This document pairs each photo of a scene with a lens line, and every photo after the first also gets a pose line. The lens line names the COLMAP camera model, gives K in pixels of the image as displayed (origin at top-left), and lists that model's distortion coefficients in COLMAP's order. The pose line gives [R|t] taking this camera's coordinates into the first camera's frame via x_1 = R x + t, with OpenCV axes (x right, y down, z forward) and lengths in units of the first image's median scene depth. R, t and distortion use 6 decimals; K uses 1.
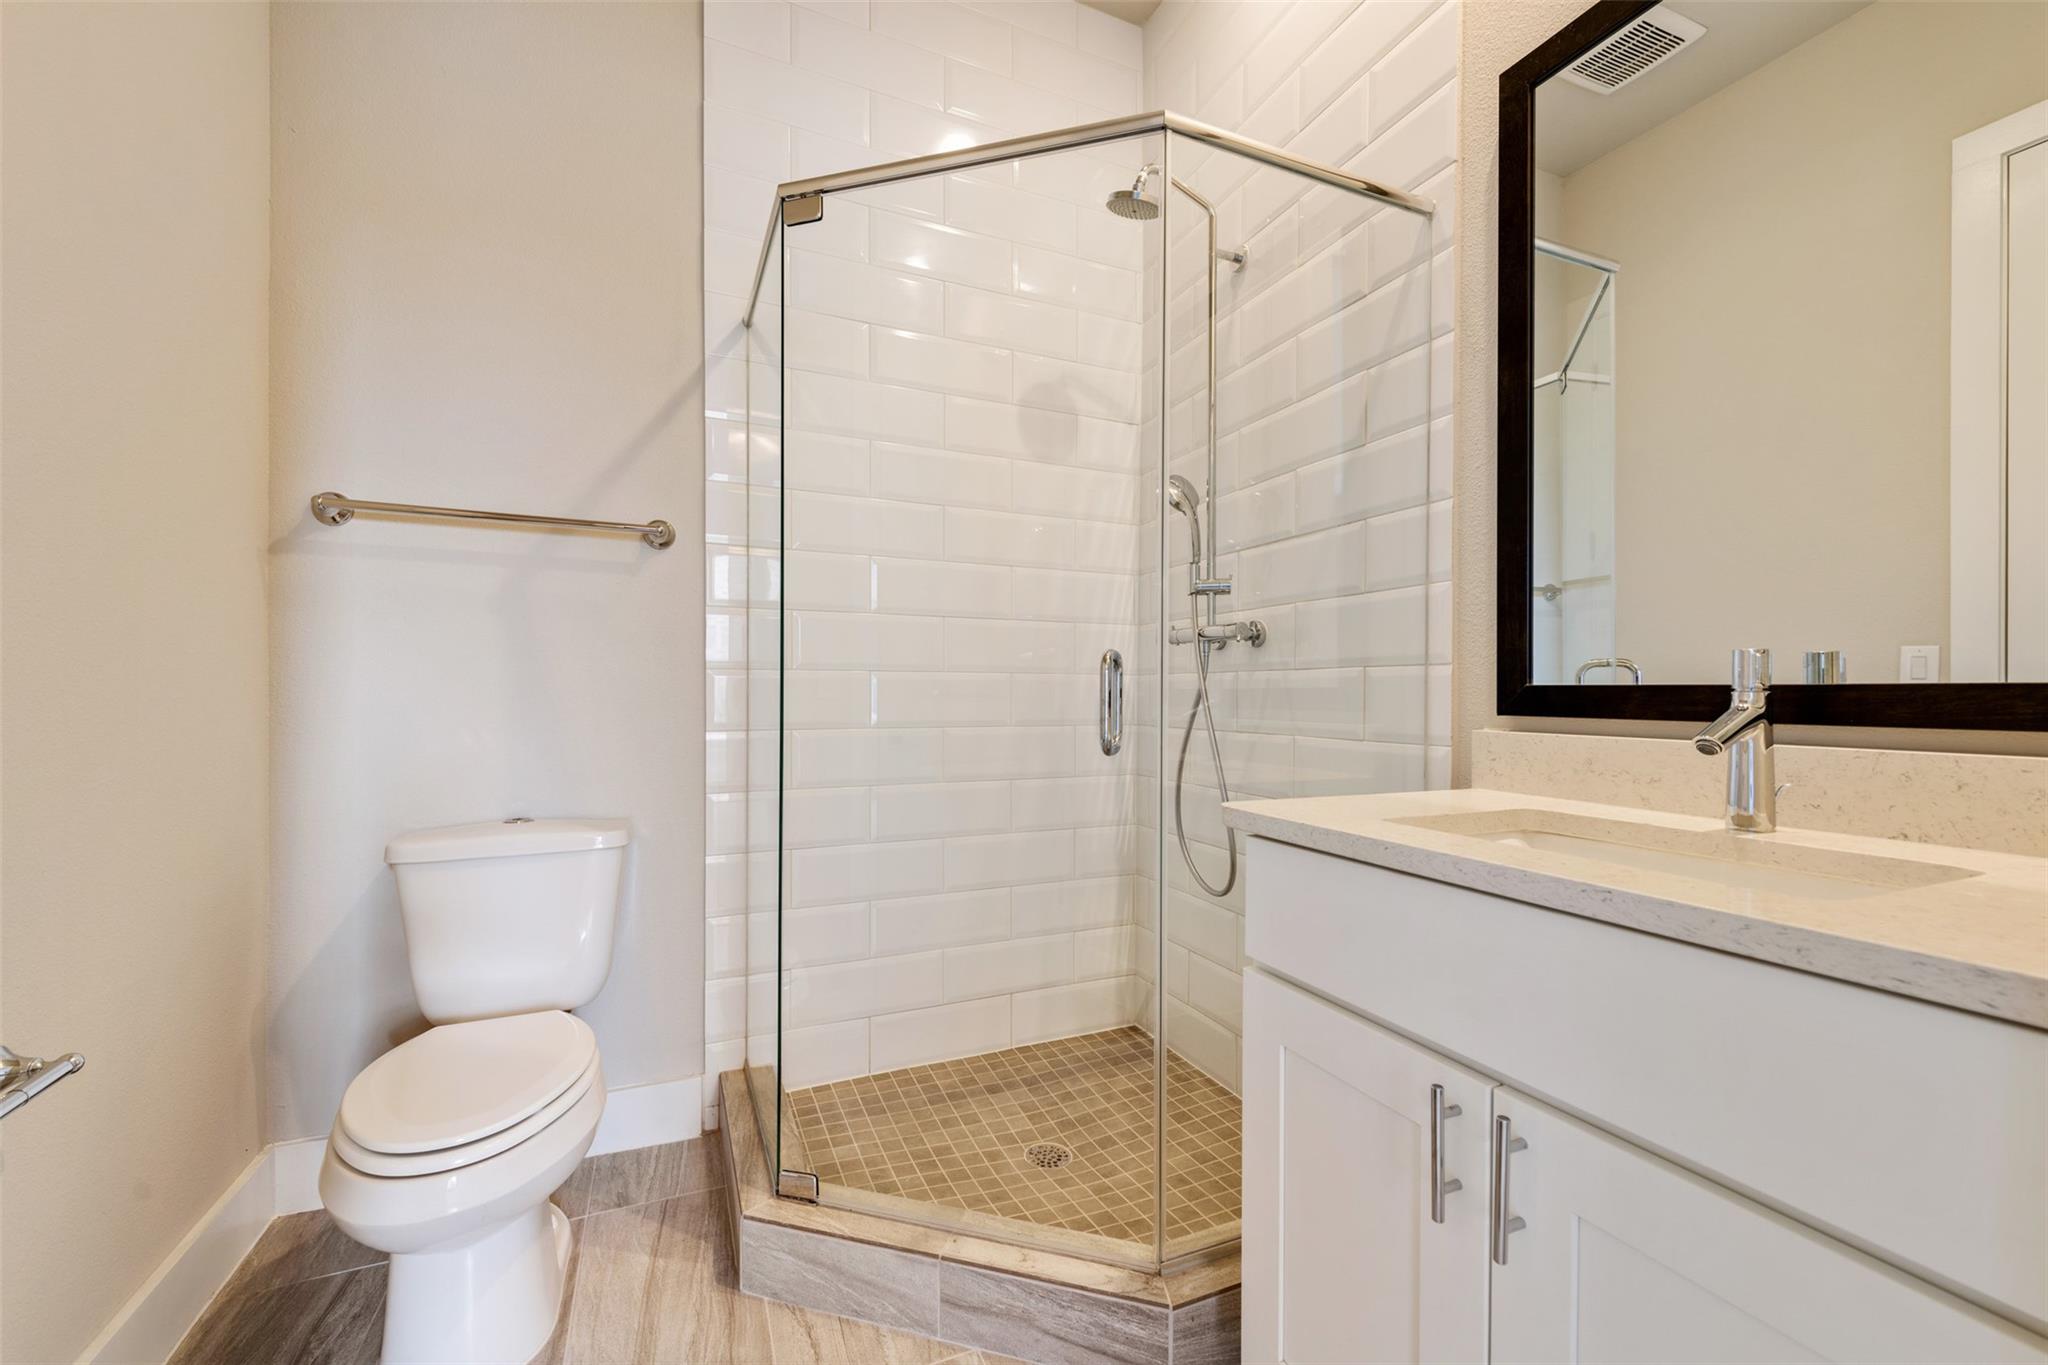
lens RADIAL K [[814.2, 0, 1015.9], [0, 814.2, 694.0], [0, 0, 1]] dist [0.002688, -0.000008]
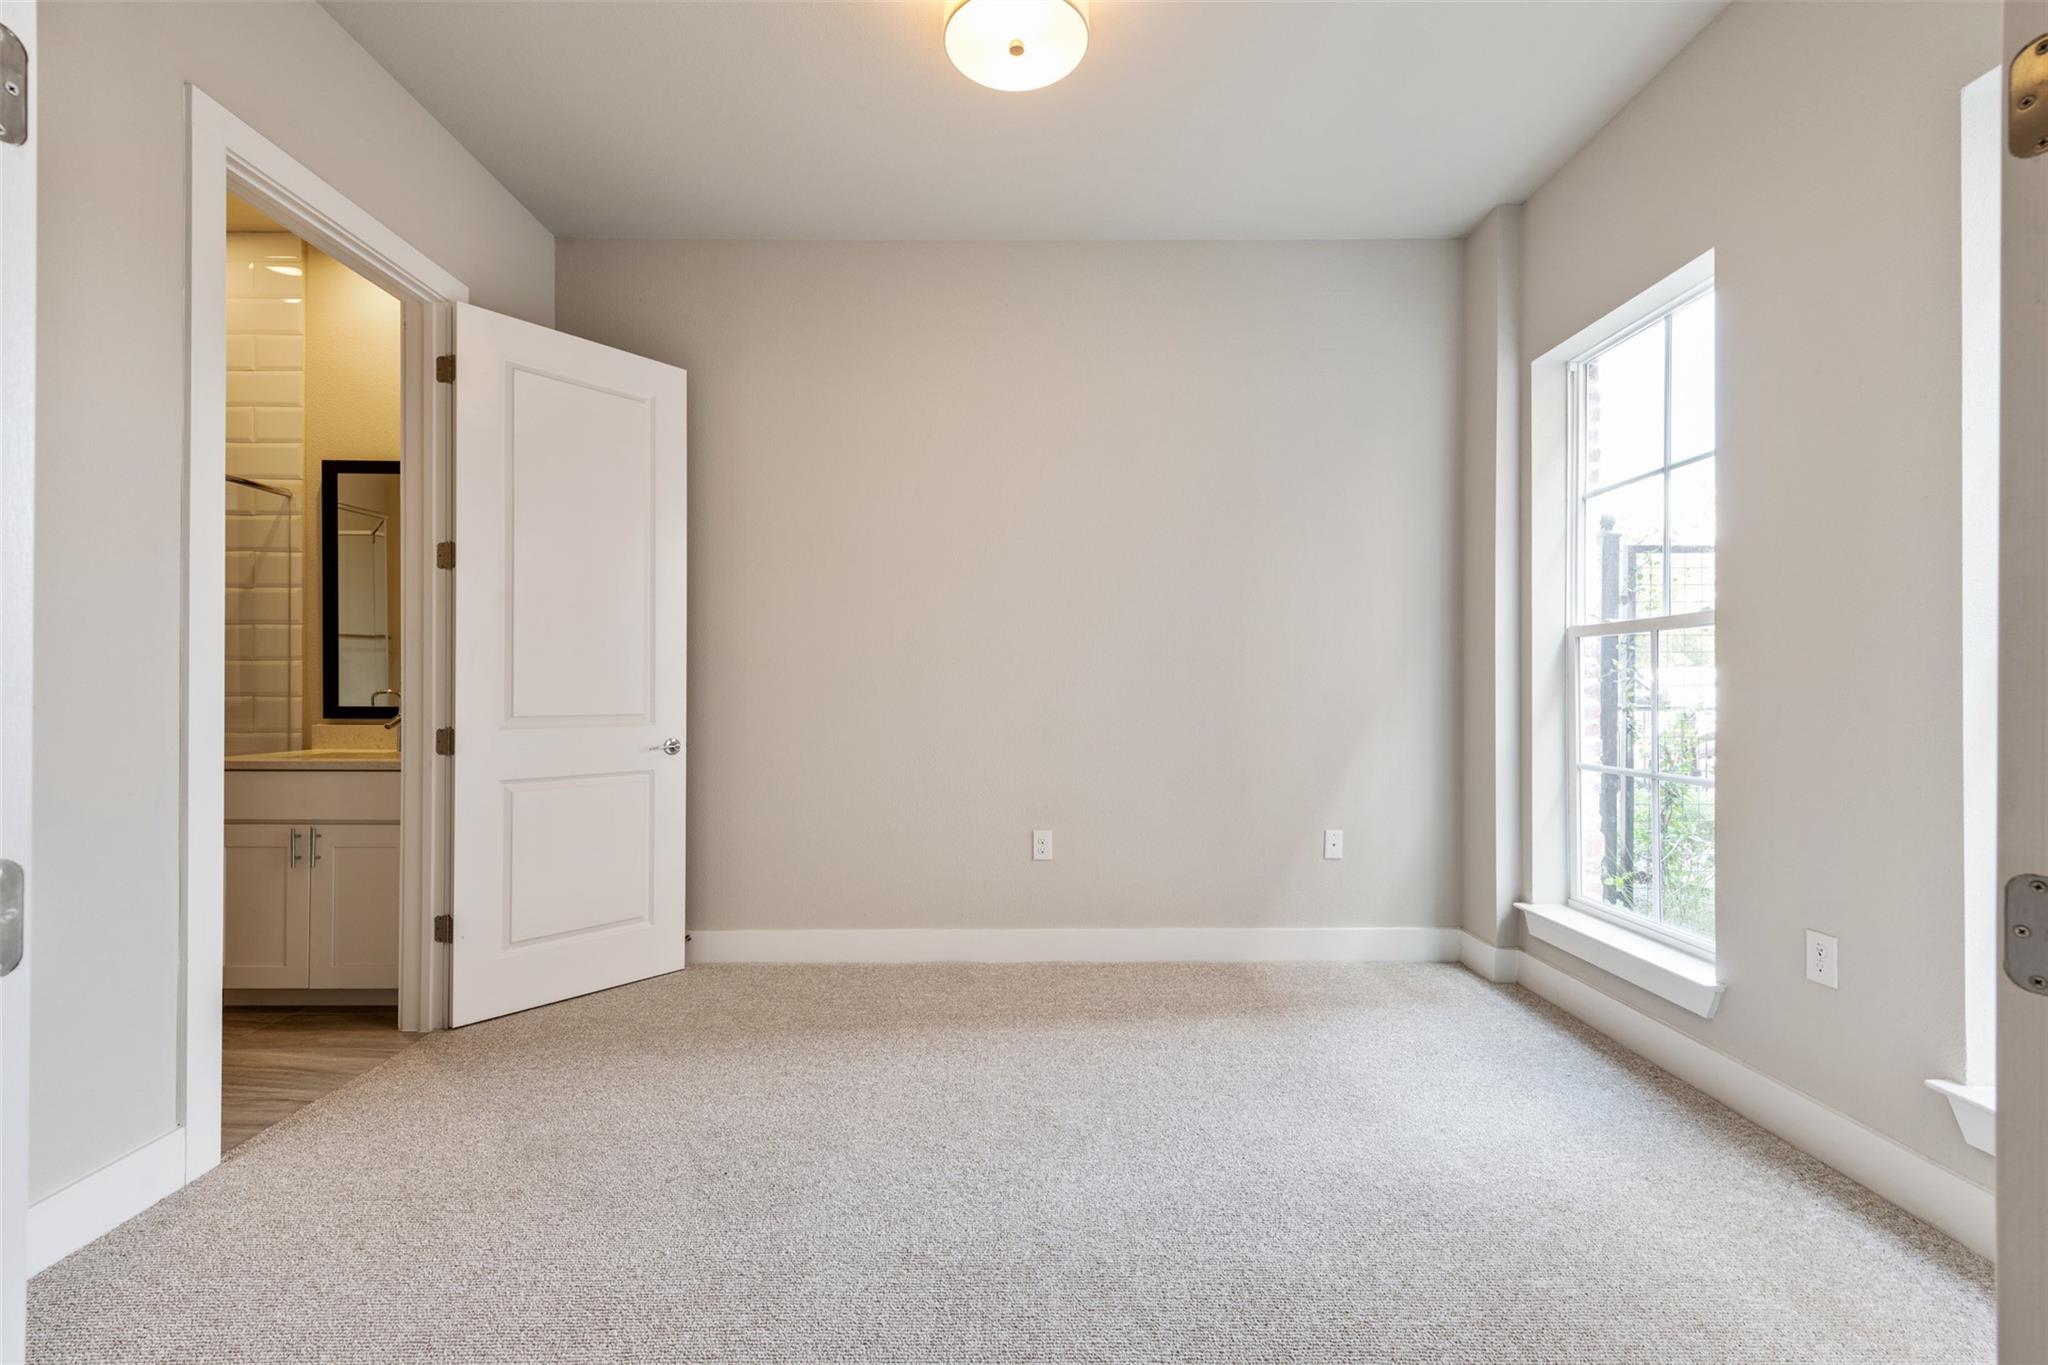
lens RADIAL K [[894.6, 0, 1016.1], [0, 894.6, 683.8], [0, 0, 1]] dist [0.020093, -0.000523]
pose [[0.412232, -0.005694, 0.911061, -0.954217], [-0.001217, 0.999976, 0.006801, -0.092177], [-0.911078, -0.003912, 0.412215, -1.872621]]
